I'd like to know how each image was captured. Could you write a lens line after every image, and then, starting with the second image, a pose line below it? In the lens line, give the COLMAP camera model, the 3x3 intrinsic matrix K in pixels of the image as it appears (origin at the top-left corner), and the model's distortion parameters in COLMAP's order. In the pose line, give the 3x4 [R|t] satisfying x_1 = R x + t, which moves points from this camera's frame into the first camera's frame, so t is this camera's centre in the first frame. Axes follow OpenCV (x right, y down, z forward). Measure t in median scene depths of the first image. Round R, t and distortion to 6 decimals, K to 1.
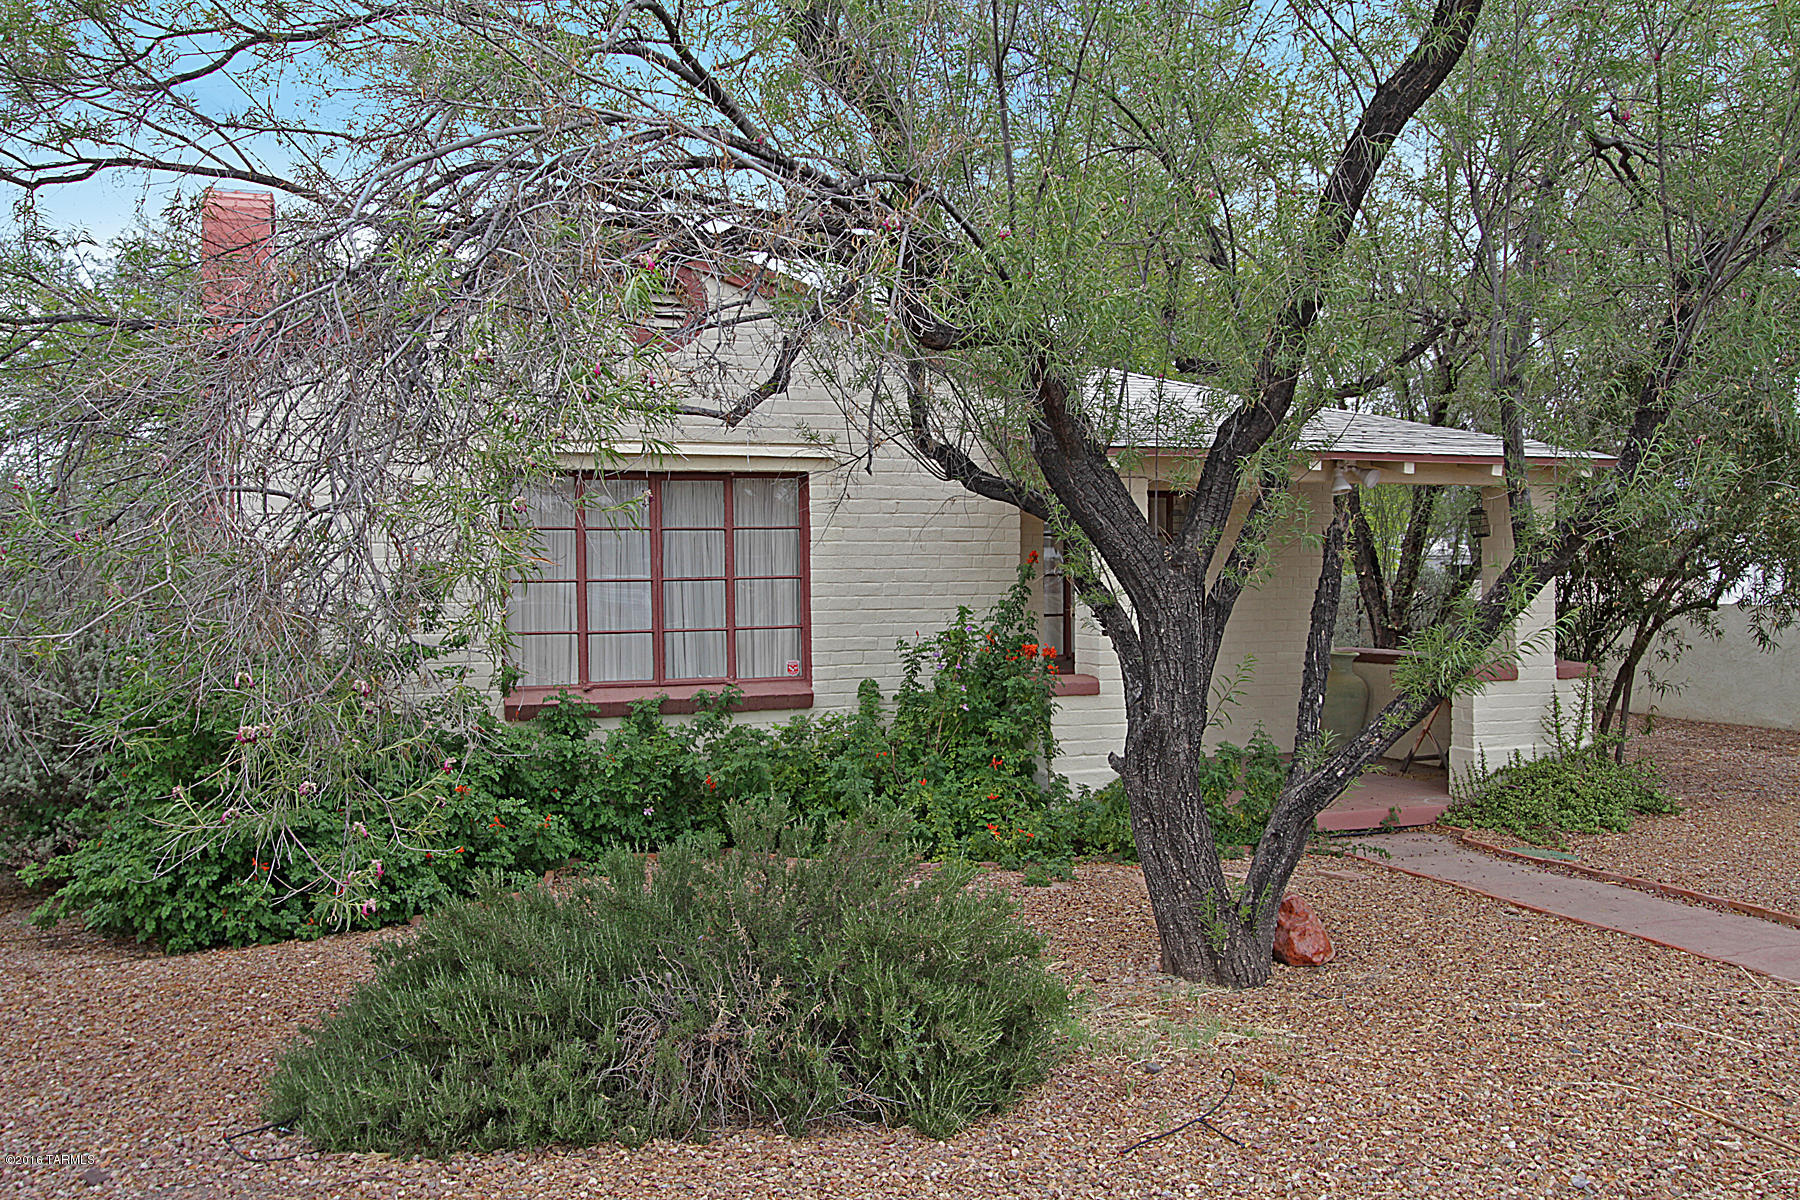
lens RADIAL K [[1467.6, 0, 900.0], [0, 1467.6, 600.0], [0, 0, 1]] dist [-0.028239, 0.048217]
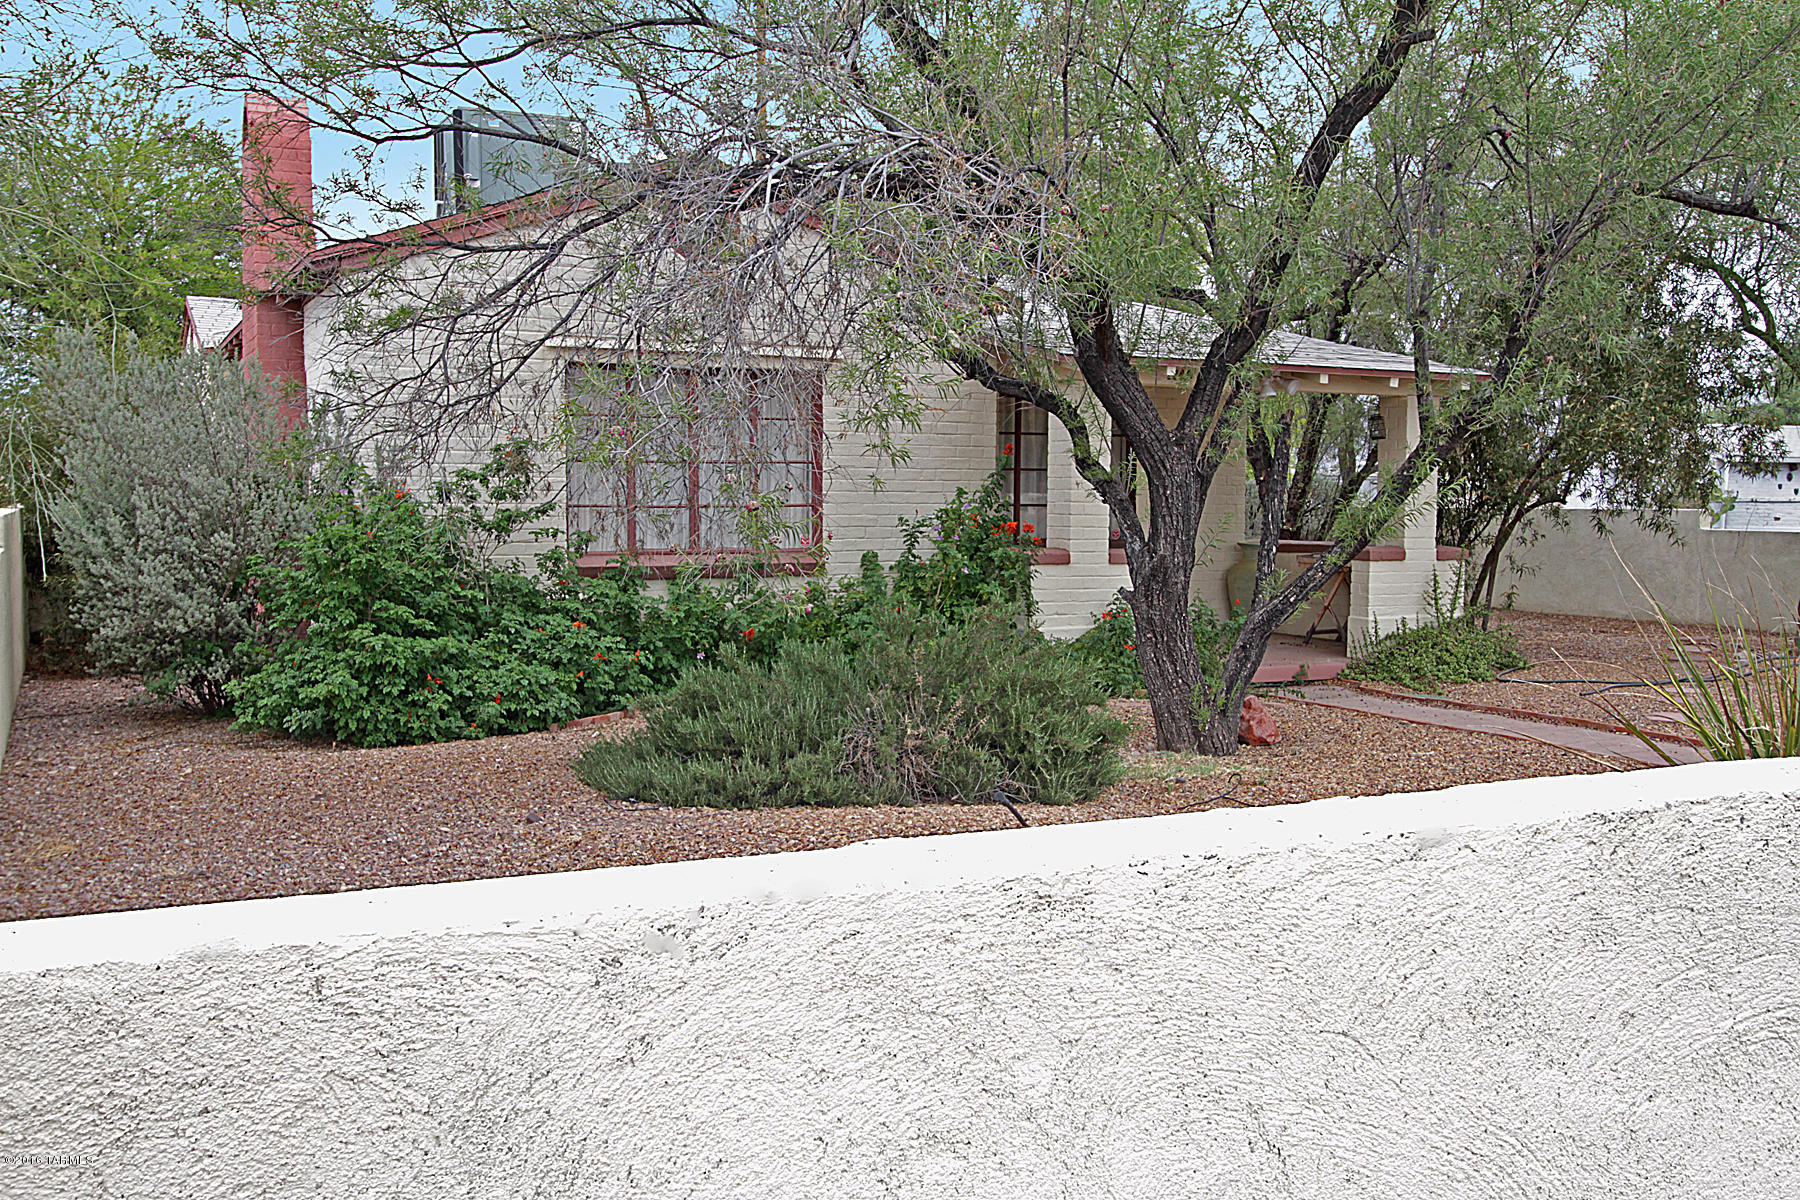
lens RADIAL K [[1659.3, 0, 900.0], [0, 1659.3, 600.0], [0, 0, 1]] dist [0.000410, 0.004630]
pose [[0.992816, 0.007015, 0.119443, -0.165254], [-0.012312, 0.998970, 0.043668, 0.037294], [-0.119013, -0.044825, 0.991880, -0.328391]]
